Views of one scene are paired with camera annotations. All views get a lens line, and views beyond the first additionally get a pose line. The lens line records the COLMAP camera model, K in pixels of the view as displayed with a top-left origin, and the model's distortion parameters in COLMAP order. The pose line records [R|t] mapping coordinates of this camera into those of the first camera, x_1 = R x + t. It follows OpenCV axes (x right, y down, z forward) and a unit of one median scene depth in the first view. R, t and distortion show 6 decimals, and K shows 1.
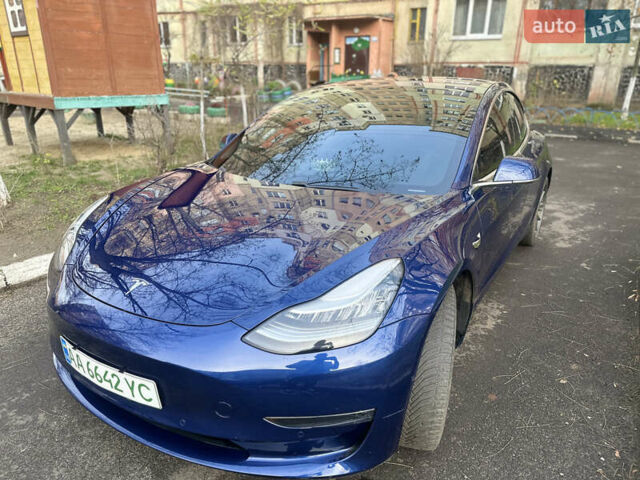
lens RADIAL K [[448.8, 0, 326.3], [0, 448.8, 239.1], [0, 0, 1]] dist [0.002888, -0.003187]
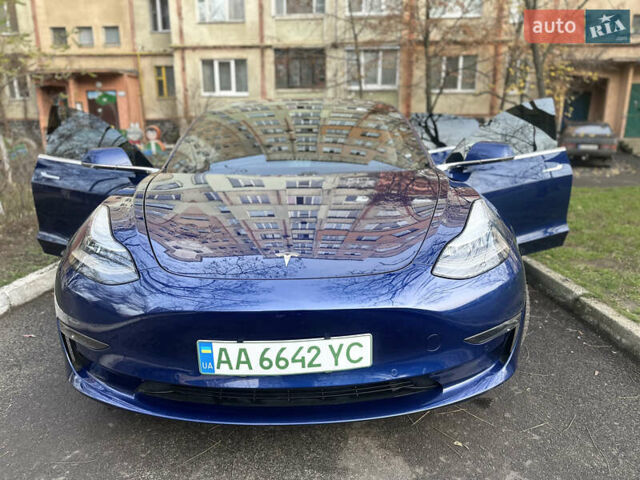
lens RADIAL K [[448.8, 0, 324.5], [0, 448.8, 235.1], [0, 0, 1]] dist [0.002888, -0.003187]
pose [[0.844554, -0.135557, 0.518029, -0.213005], [0.202385, 0.976473, -0.074431, 0.036330], [-0.495751, 0.167702, 0.852119, 0.041797]]
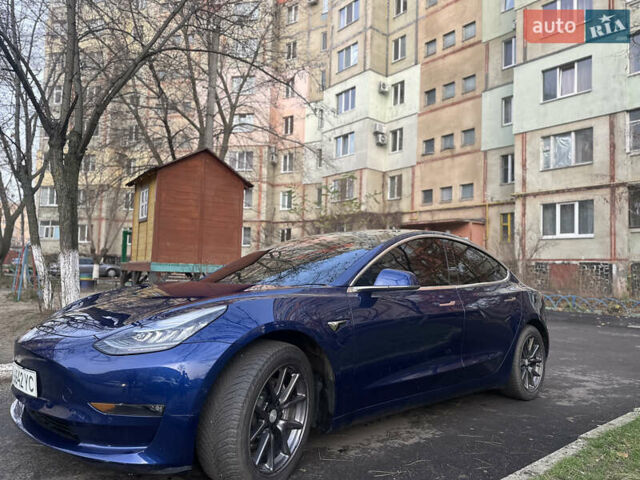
lens RADIAL K [[448.8, 0, 331.6], [0, 448.8, 245.8], [0, 0, 1]] dist [0.002888, -0.003187]
pose [[0.968530, 0.001229, -0.248892, 0.204070], [-0.103262, 0.911849, -0.397326, 0.095443], [0.226464, 0.410523, 0.883281, -0.052670]]
